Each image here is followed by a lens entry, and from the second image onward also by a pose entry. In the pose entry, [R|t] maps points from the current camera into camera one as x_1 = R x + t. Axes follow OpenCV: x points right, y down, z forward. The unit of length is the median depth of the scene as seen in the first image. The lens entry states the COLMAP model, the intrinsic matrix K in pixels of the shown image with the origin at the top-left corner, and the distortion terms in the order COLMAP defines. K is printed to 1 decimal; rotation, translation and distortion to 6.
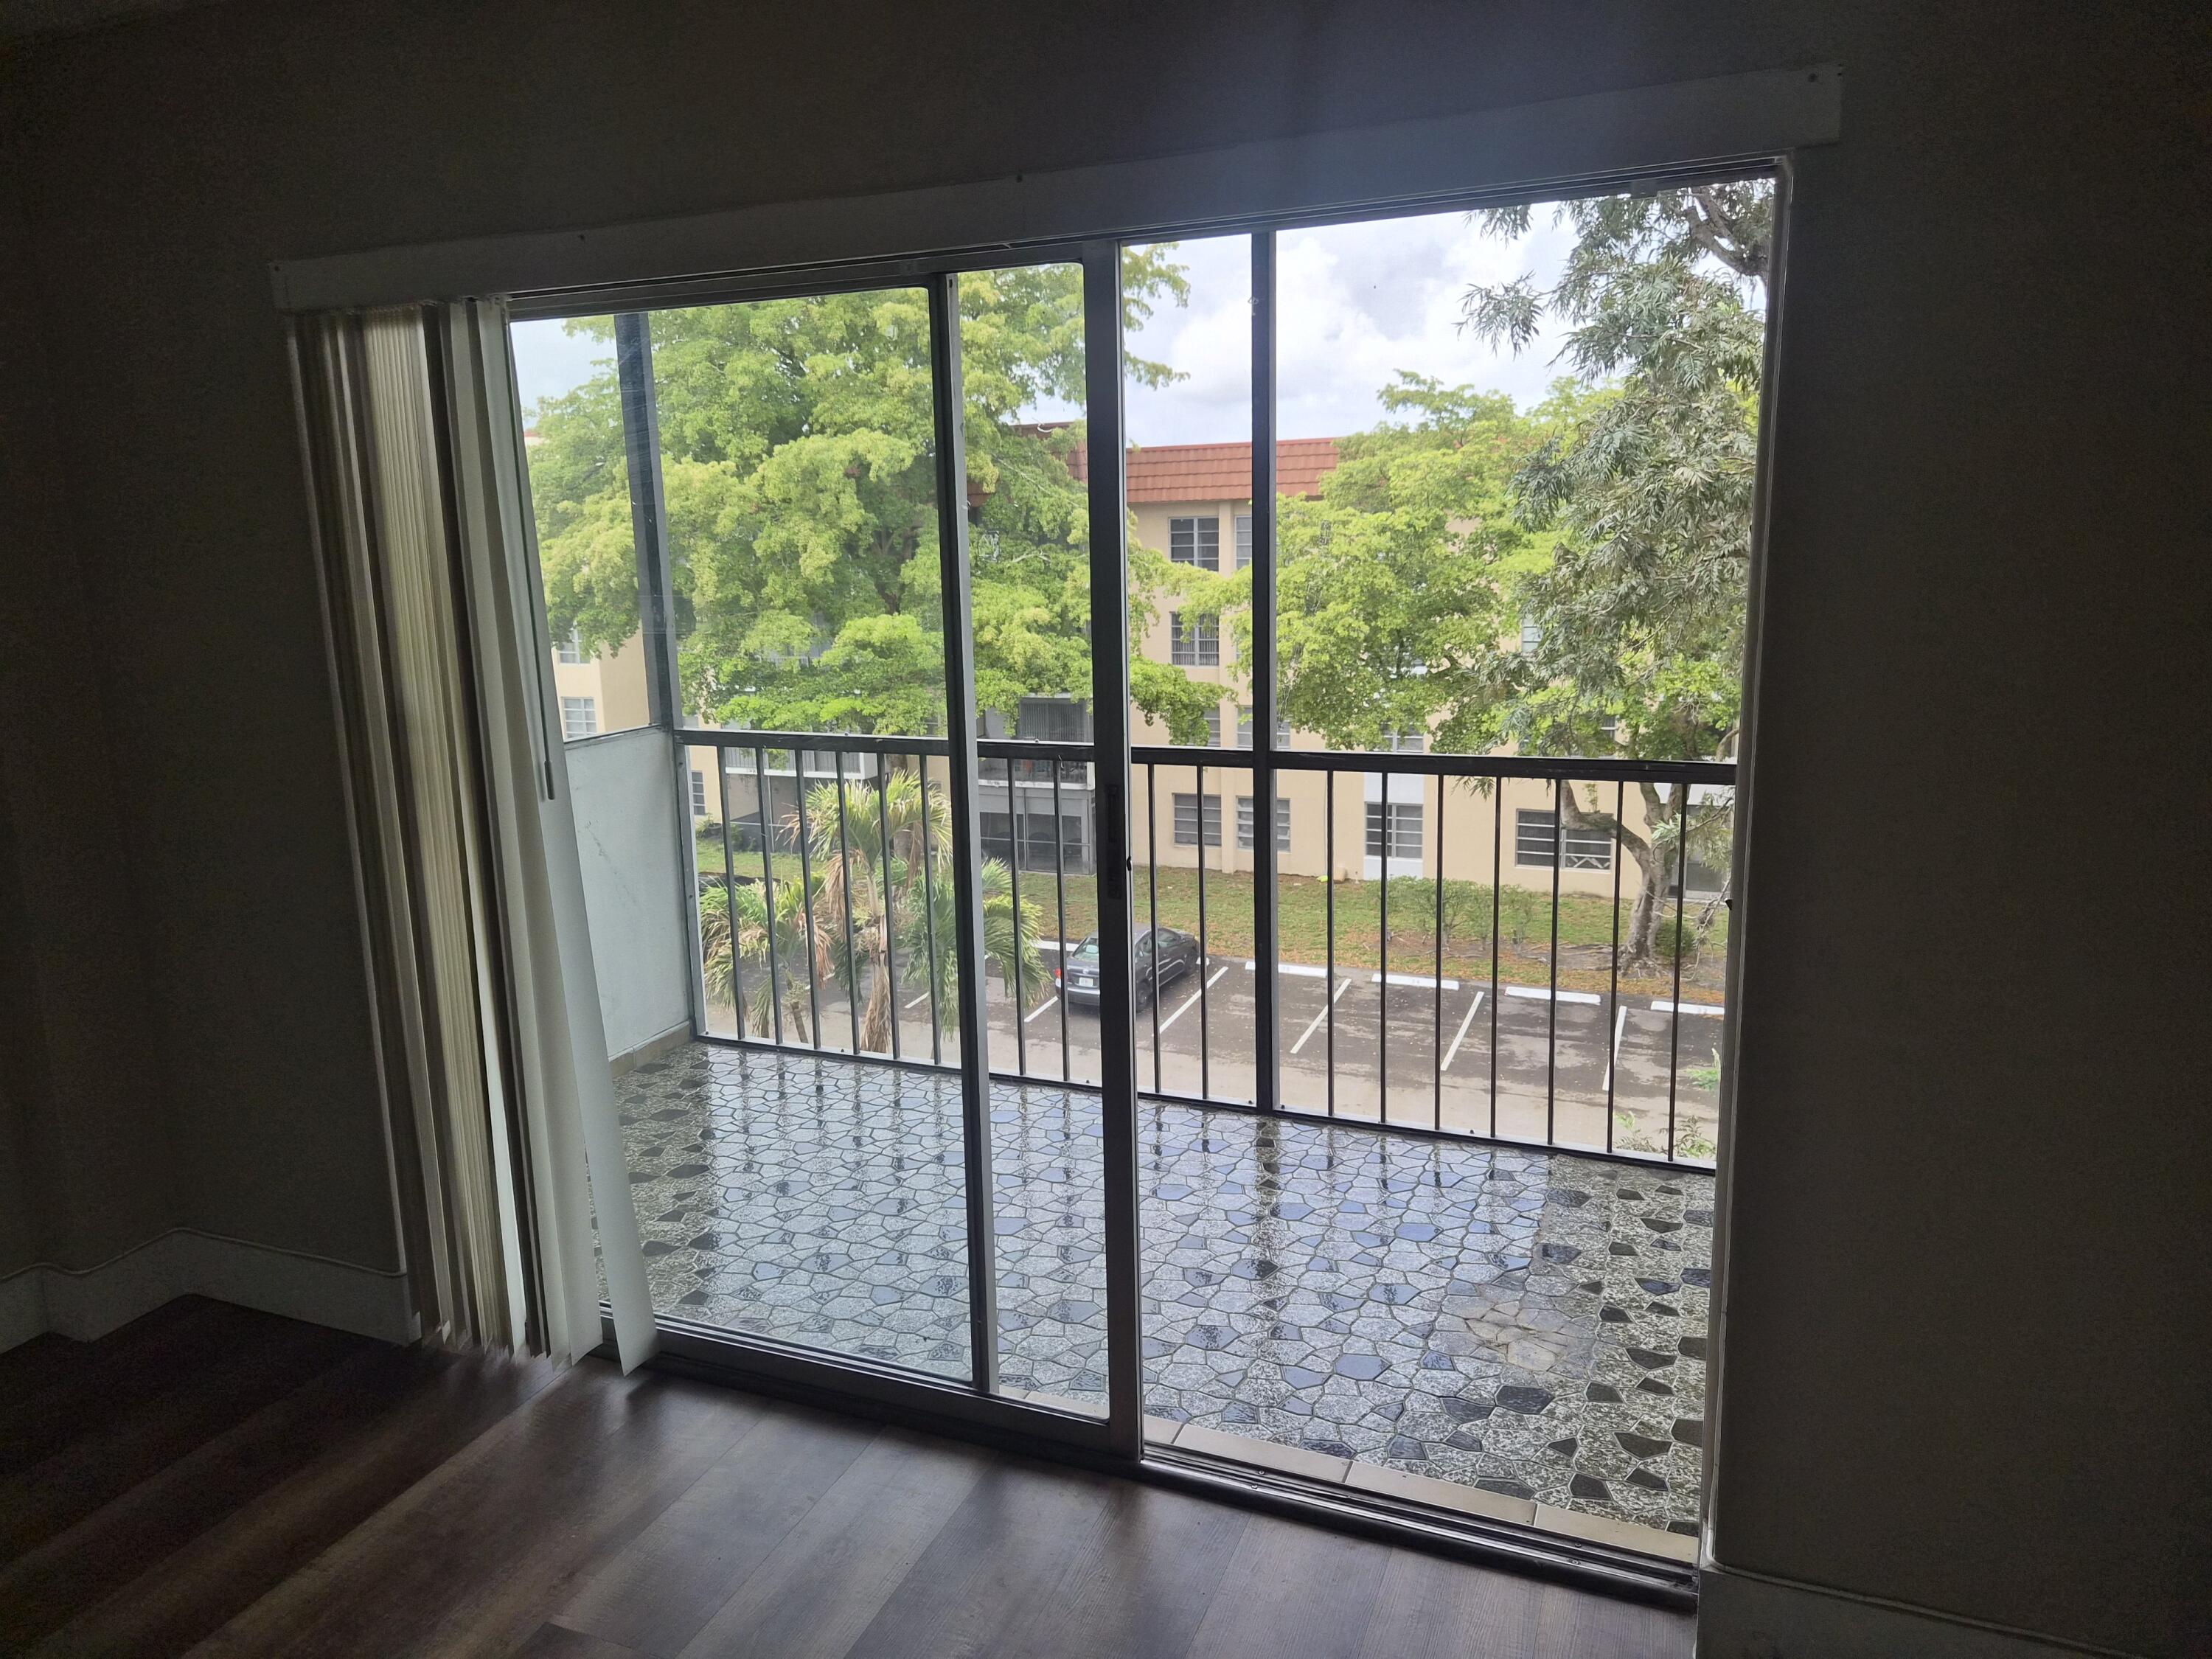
lens RADIAL K [[1484.8, 0, 1101.1], [0, 1484.8, 816.0], [0, 0, 1]] dist [-0.000537, -0.000076]
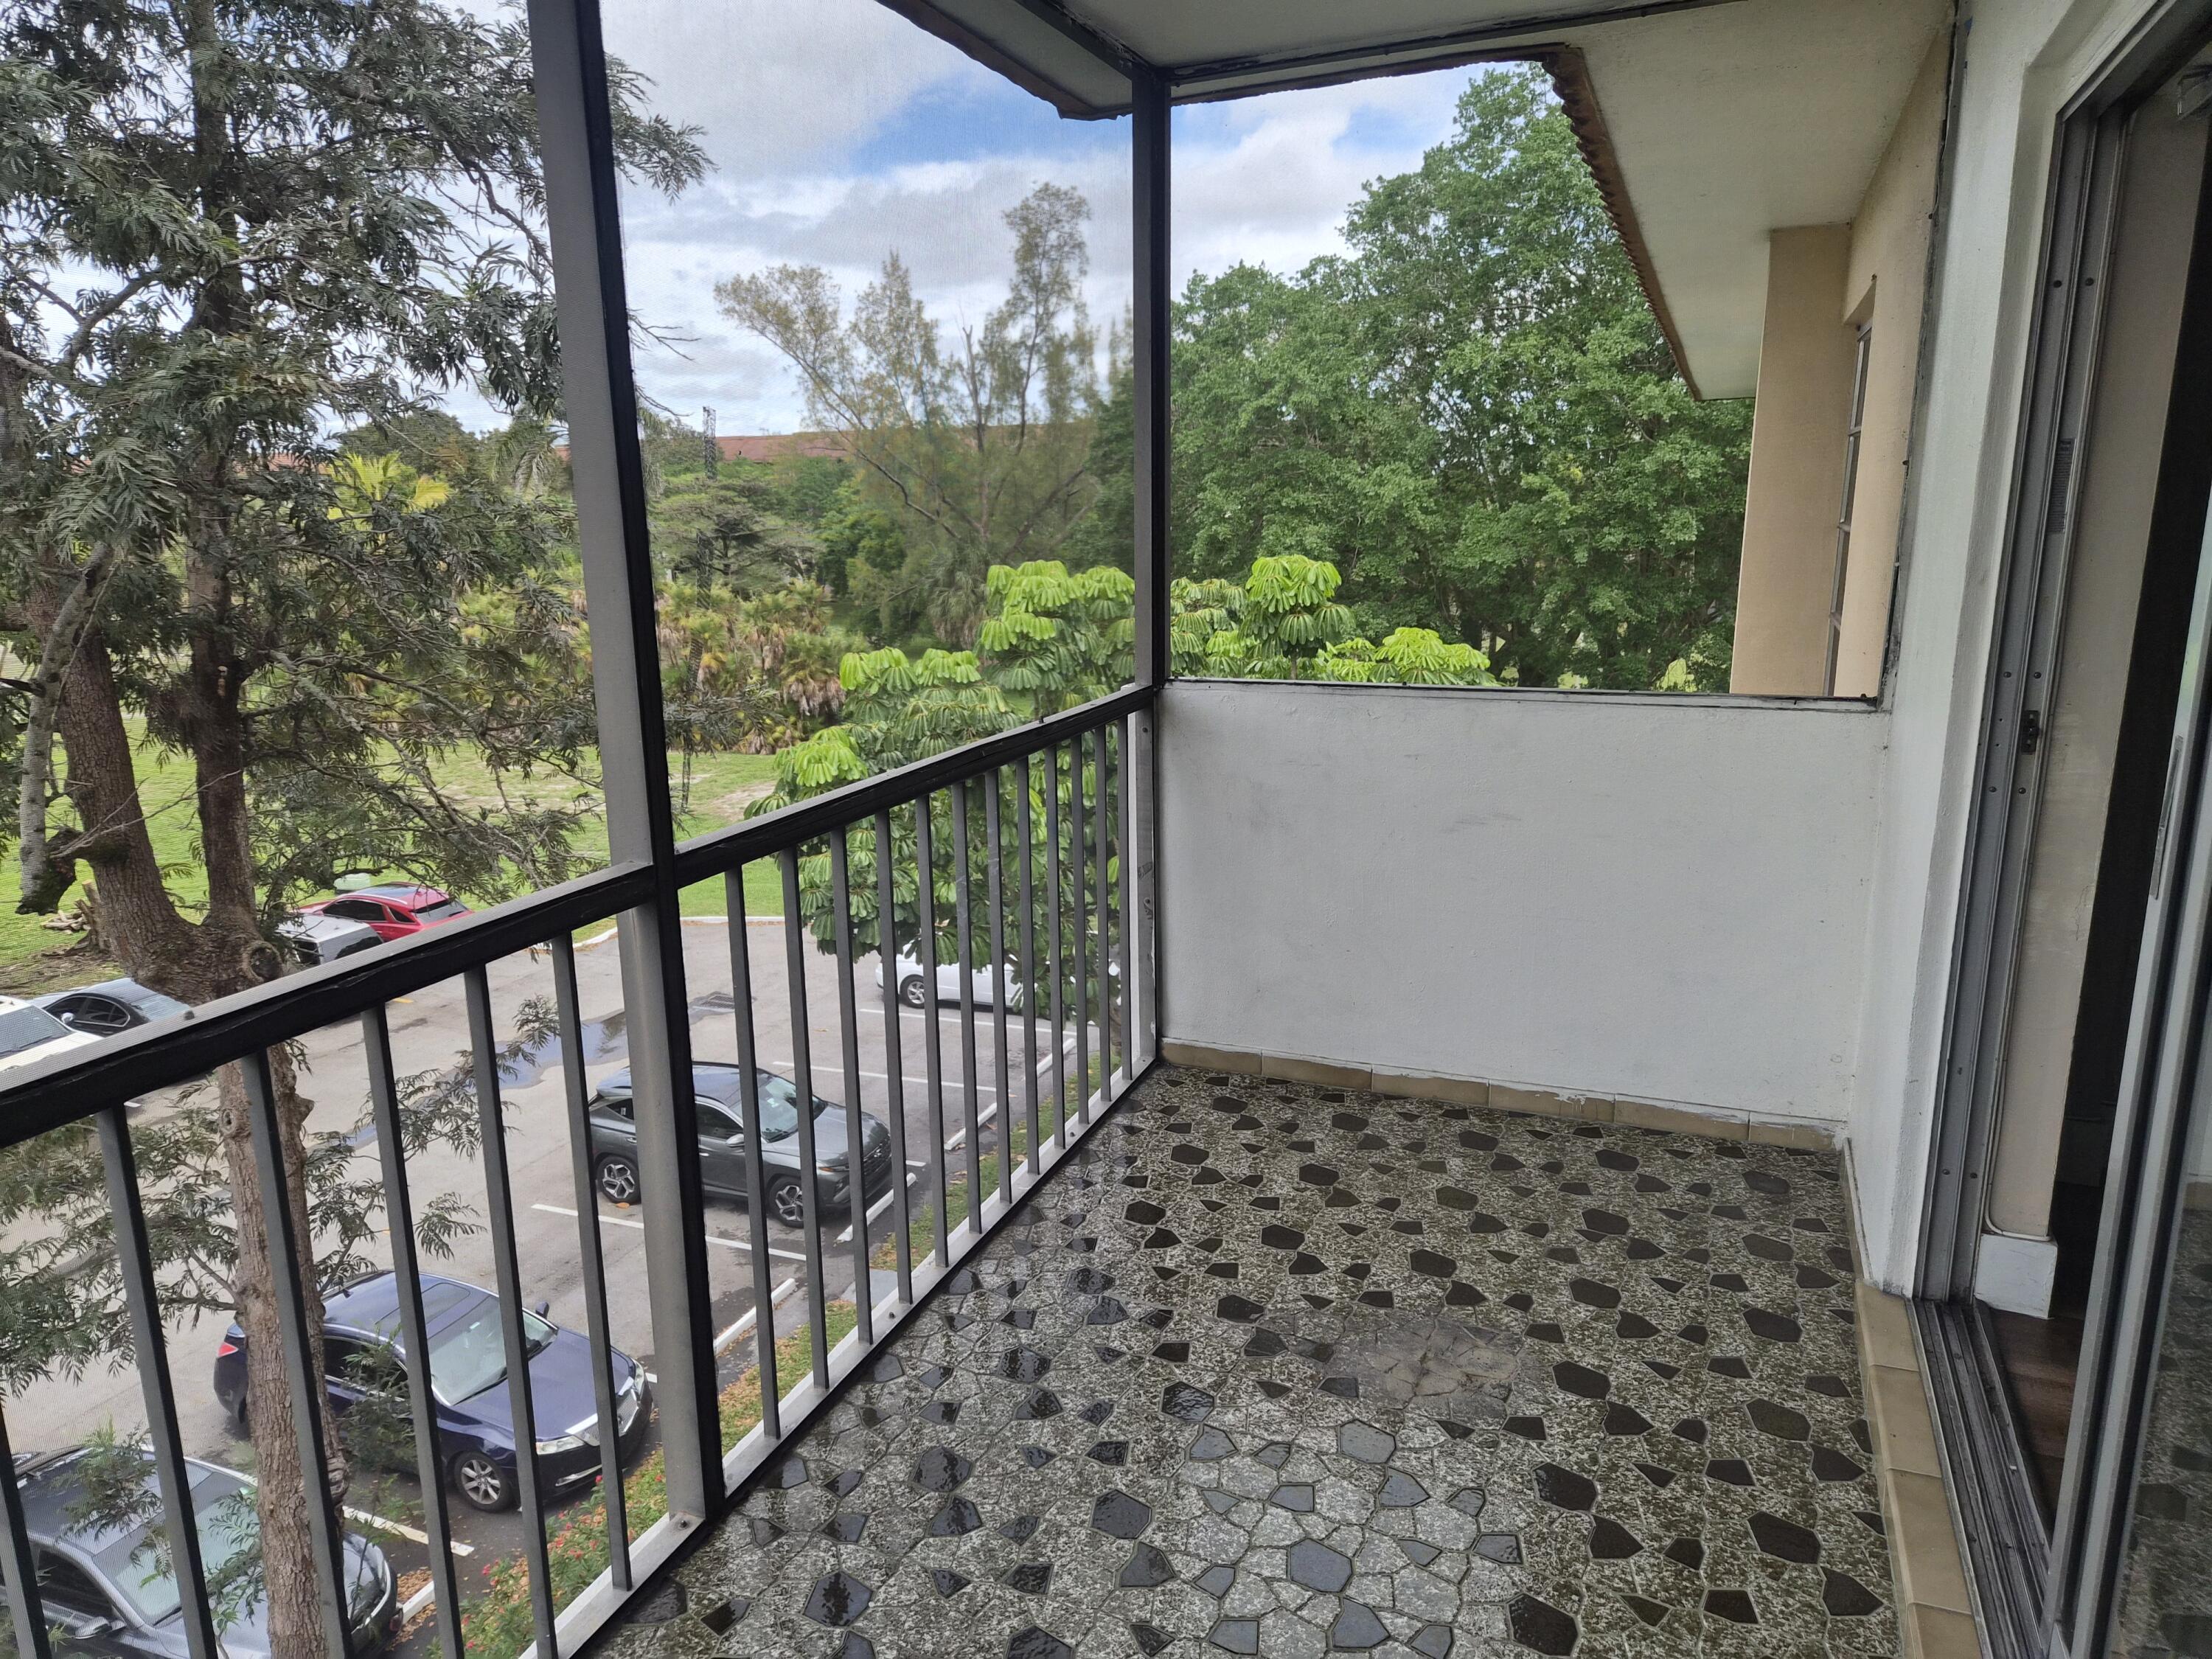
lens RADIAL K [[1484.8, 0, 1101.1], [0, 1484.8, 816.0], [0, 0, 1]] dist [-0.000537, -0.000076]
pose [[0.004473, -0.199303, 0.979928, -0.492582], [0.191837, 0.961908, 0.194762, -0.164196], [-0.981417, 0.187115, 0.042536, 1.050826]]
